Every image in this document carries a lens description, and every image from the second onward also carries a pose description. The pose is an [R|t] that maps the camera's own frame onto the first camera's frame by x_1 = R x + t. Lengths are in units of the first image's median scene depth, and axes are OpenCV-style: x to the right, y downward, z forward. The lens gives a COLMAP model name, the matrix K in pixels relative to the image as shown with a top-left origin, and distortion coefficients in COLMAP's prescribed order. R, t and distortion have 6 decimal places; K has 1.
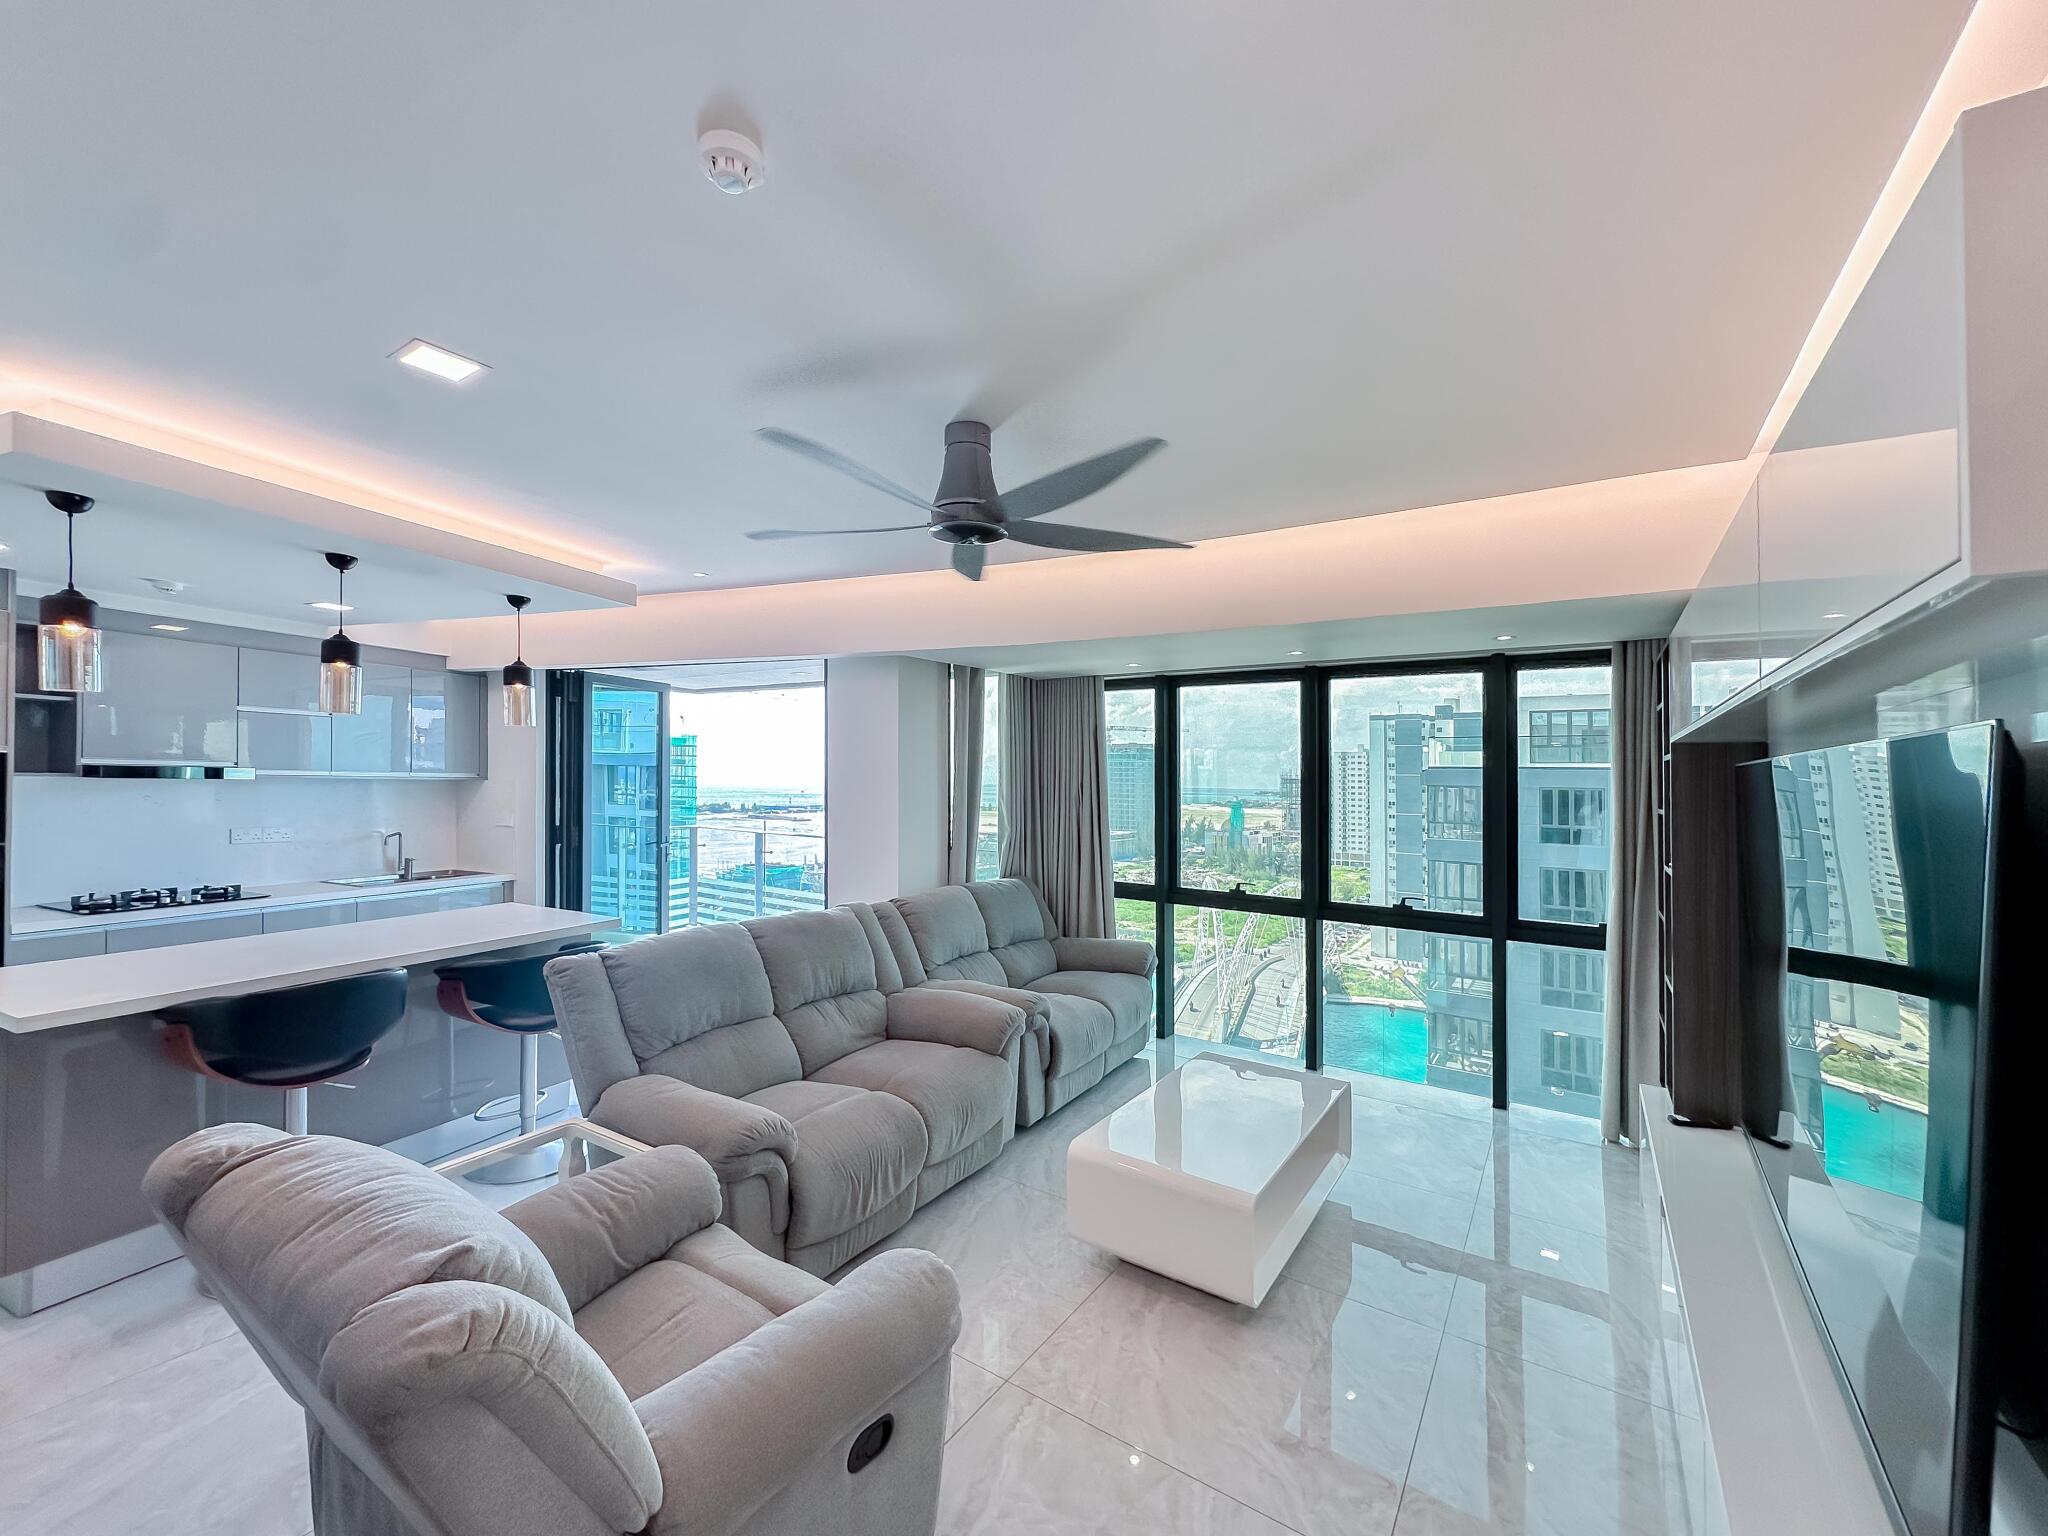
lens RADIAL K [[831.1, 0, 1008.9], [0, 831.1, 777.9], [0, 0, 1]] dist [0.003929, -0.000373]
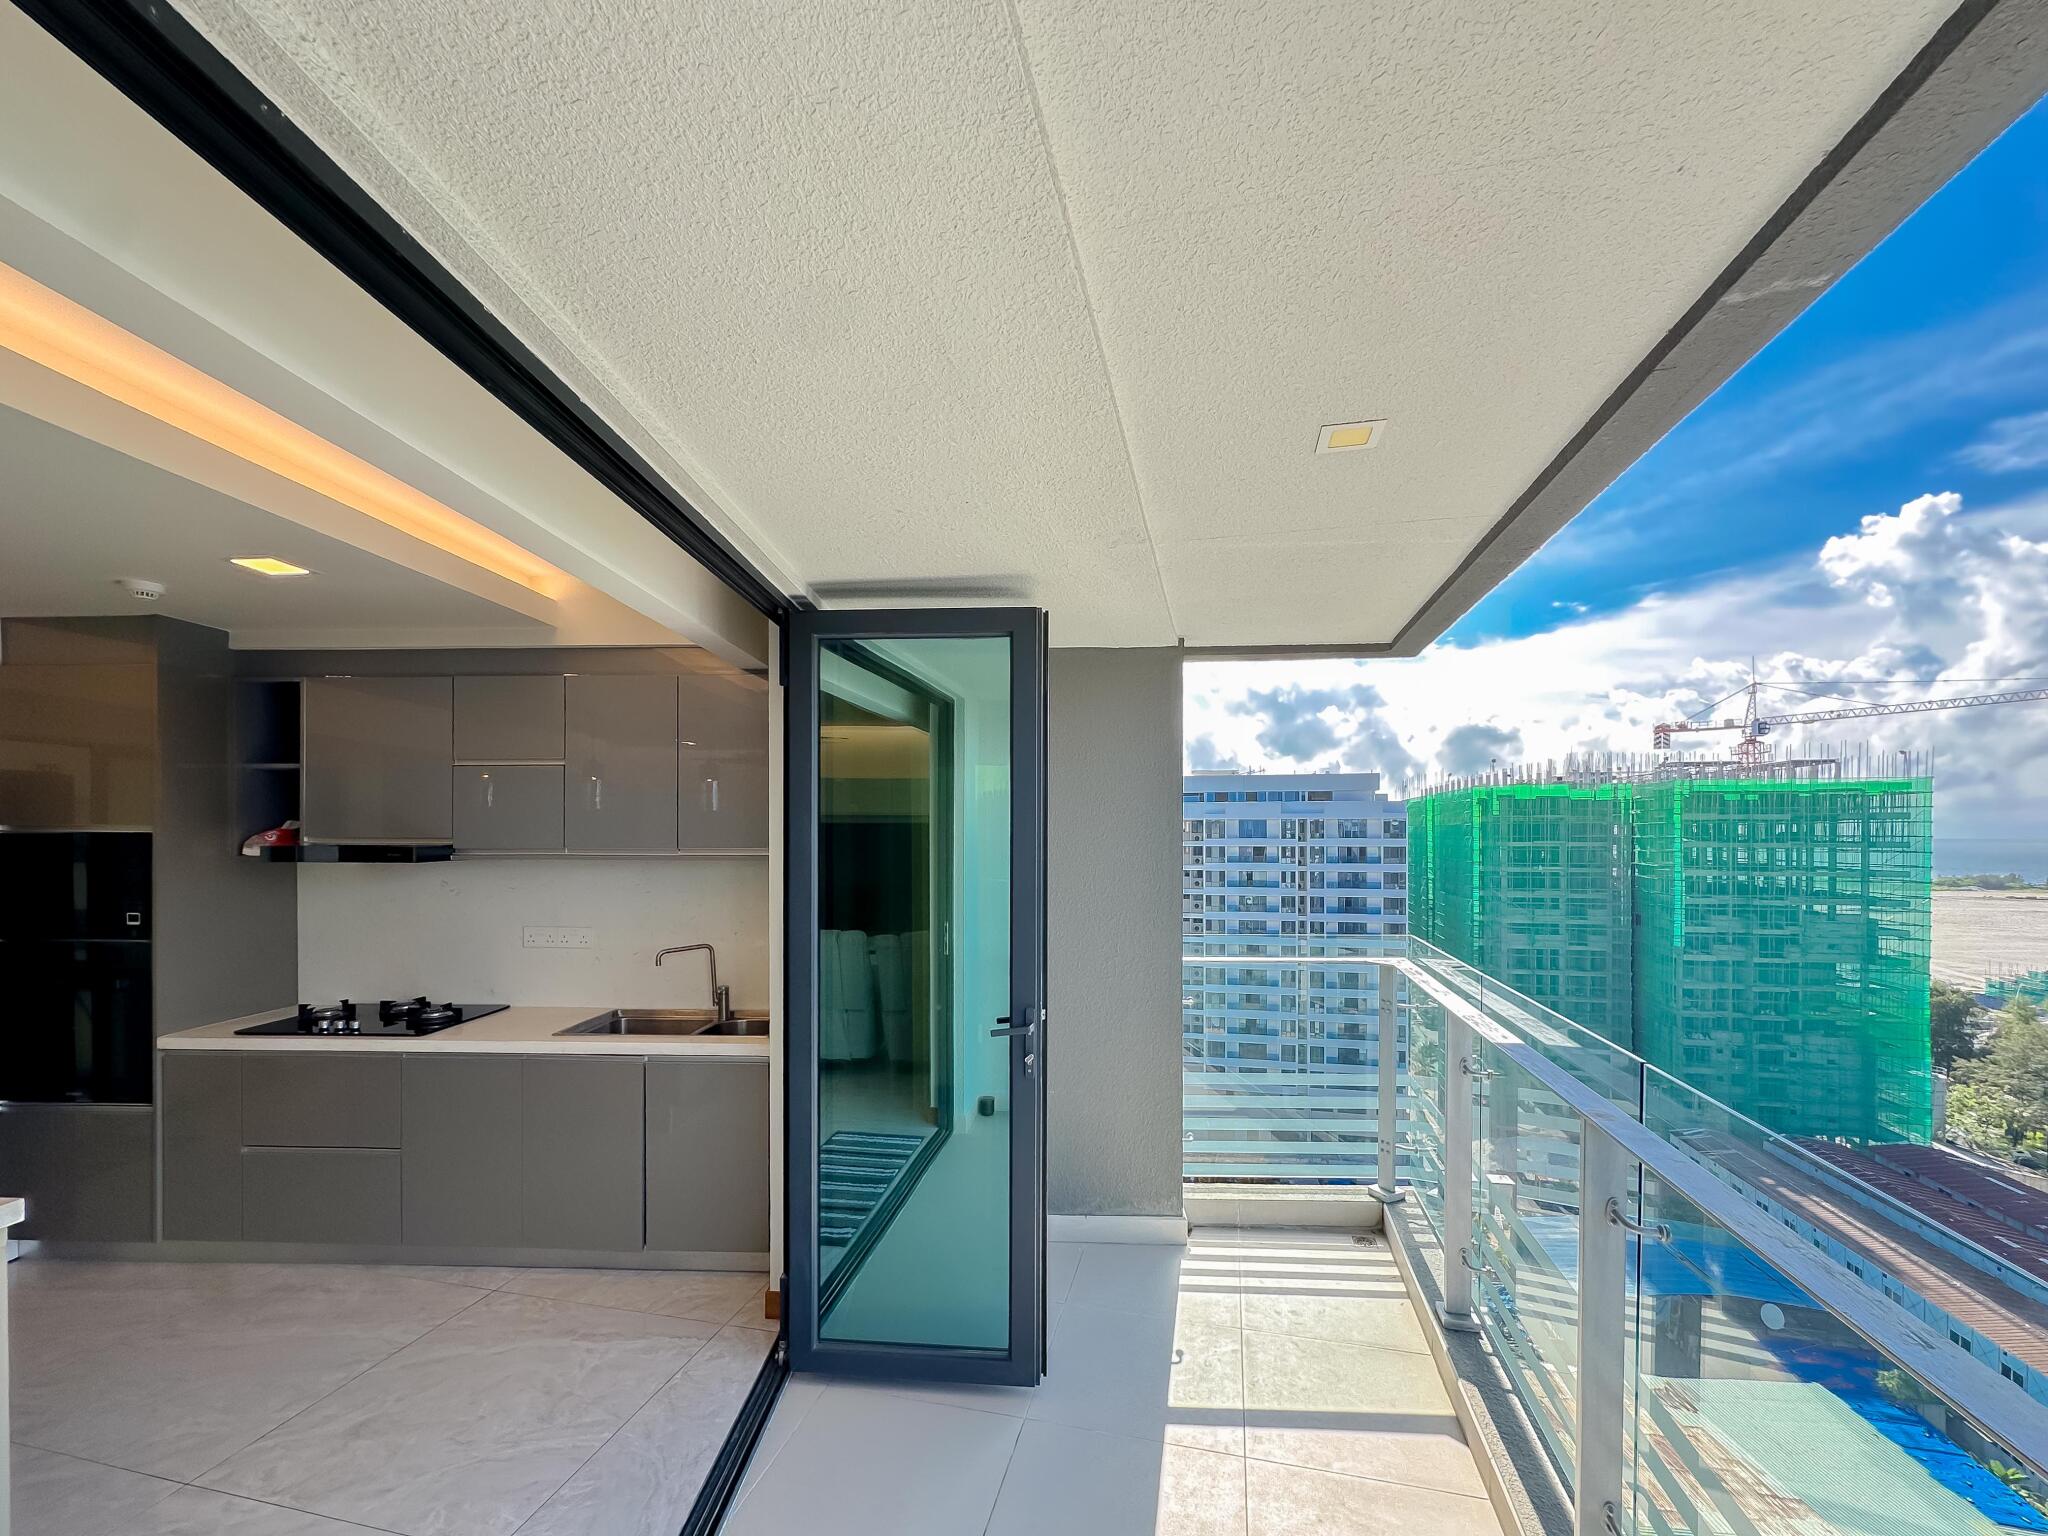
lens RADIAL K [[831.1, 0, 992.6], [0, 831.1, 819.9], [0, 0, 1]] dist [0.003929, -0.000373]
pose [[0.353679, -0.039226, -0.934544, -0.098320], [0.013182, 0.999230, -0.036952, -0.002179], [0.935274, 0.000750, 0.353924, 1.441495]]
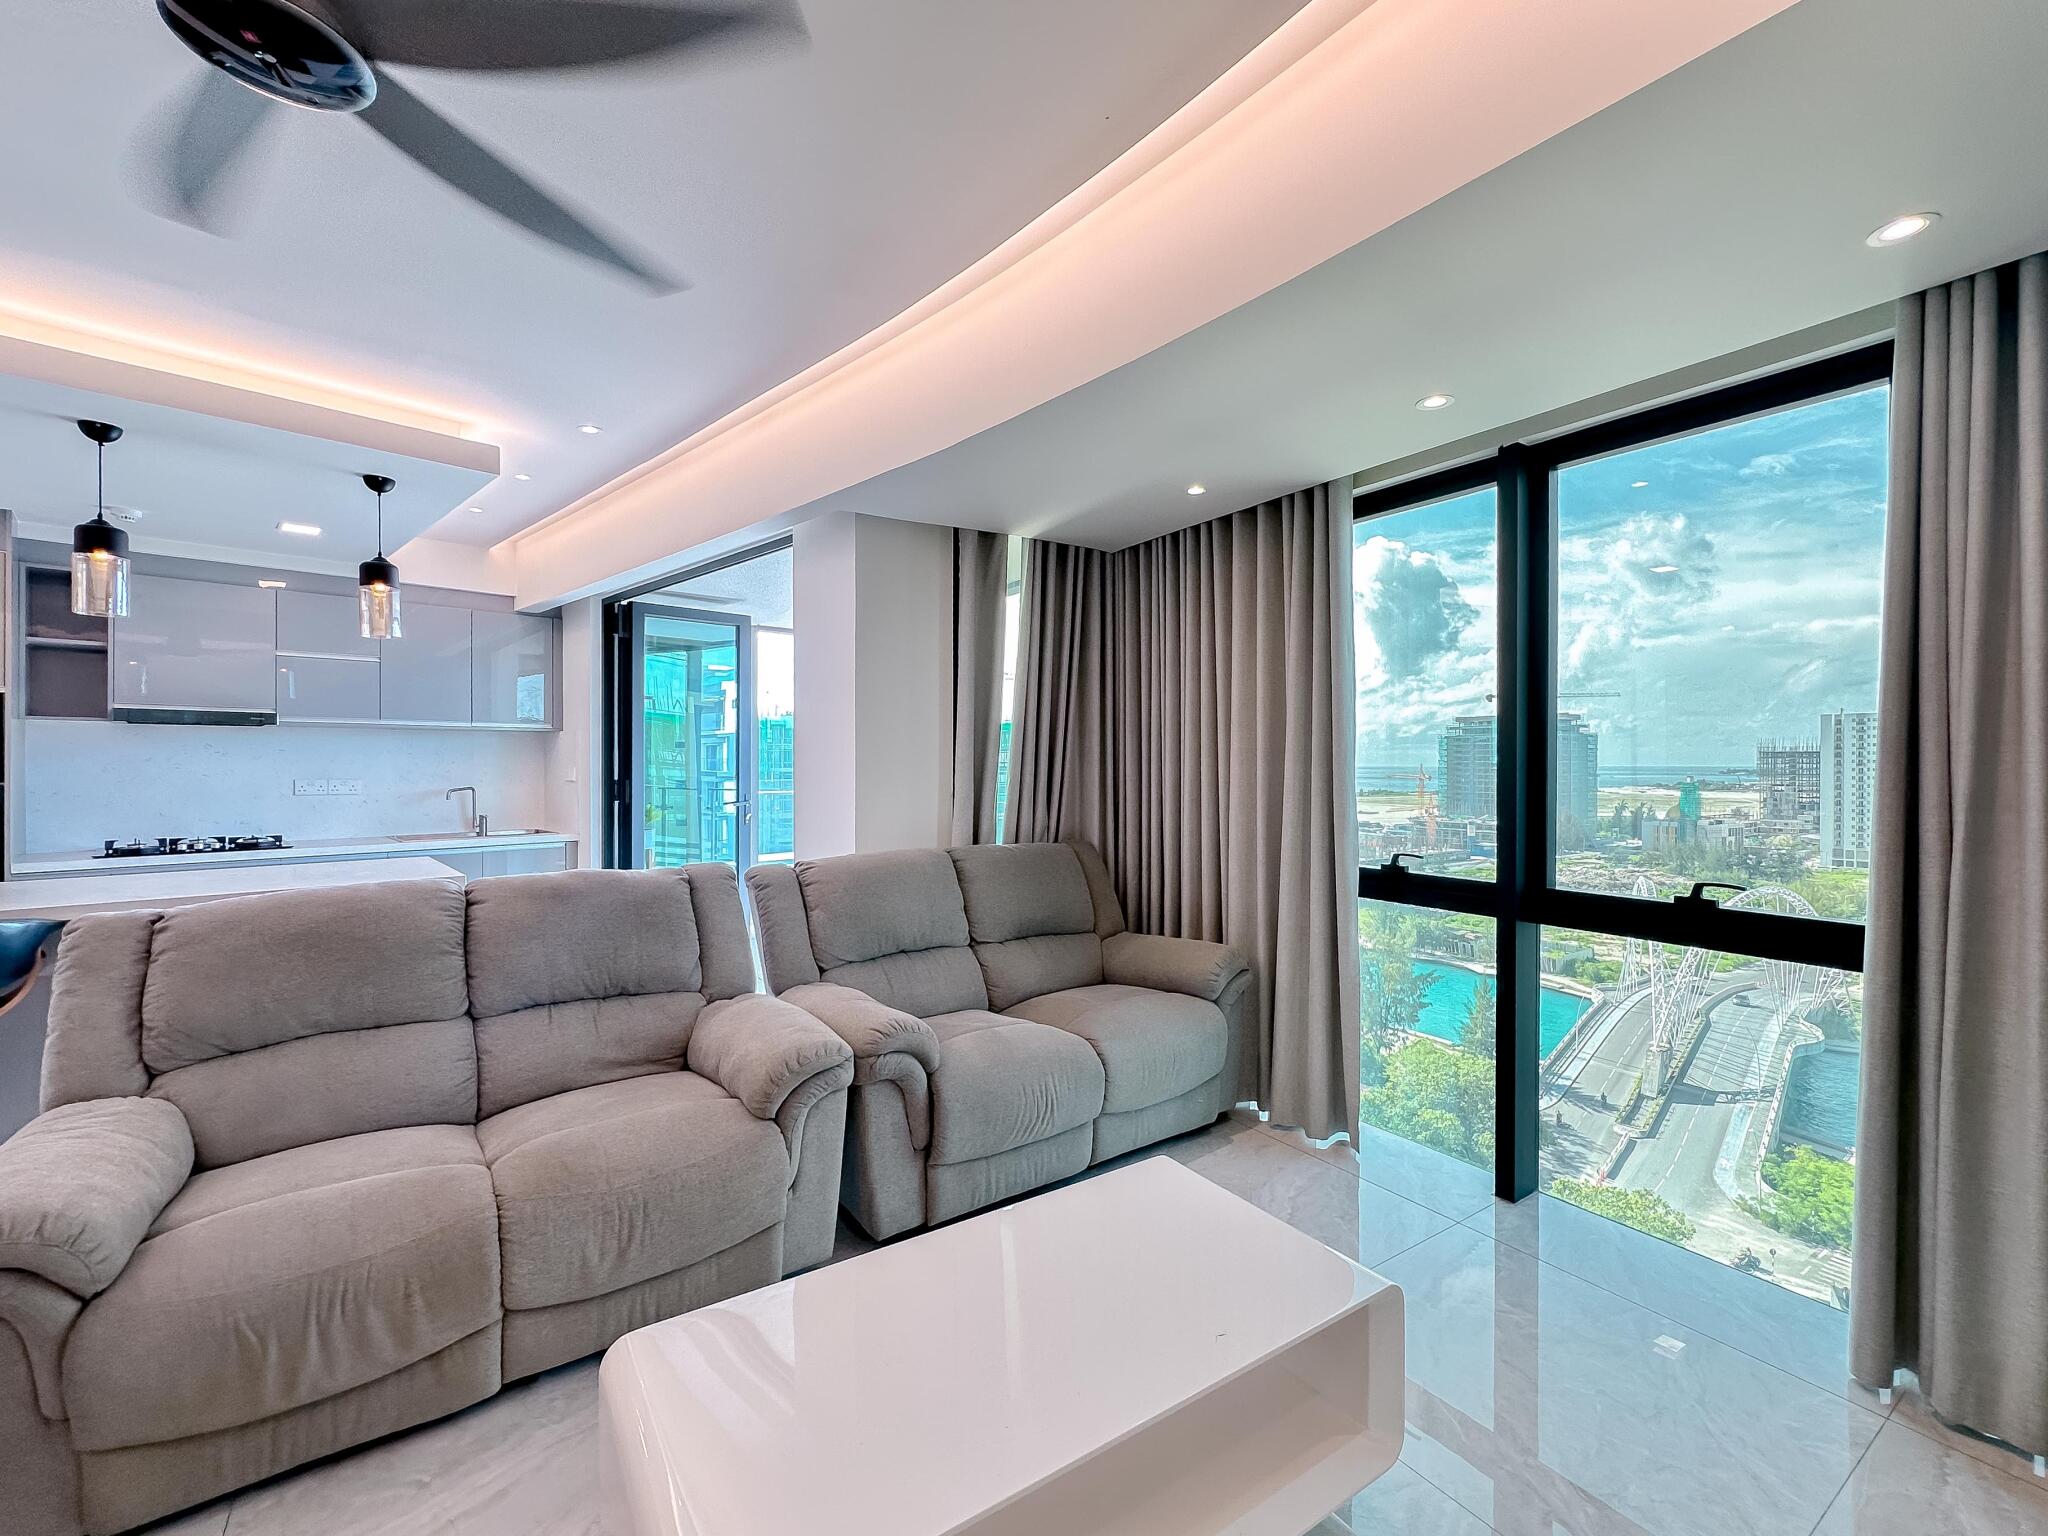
lens RADIAL K [[896.3, 0, 1038.5], [0, 896.3, 787.3], [0, 0, 1]] dist [-0.003571, 0.002035]
pose [[0.934952, -0.007269, -0.354701, 0.331447], [0.017664, 0.999504, 0.026077, 0.074869], [0.354335, -0.030646, 0.934616, 0.415192]]
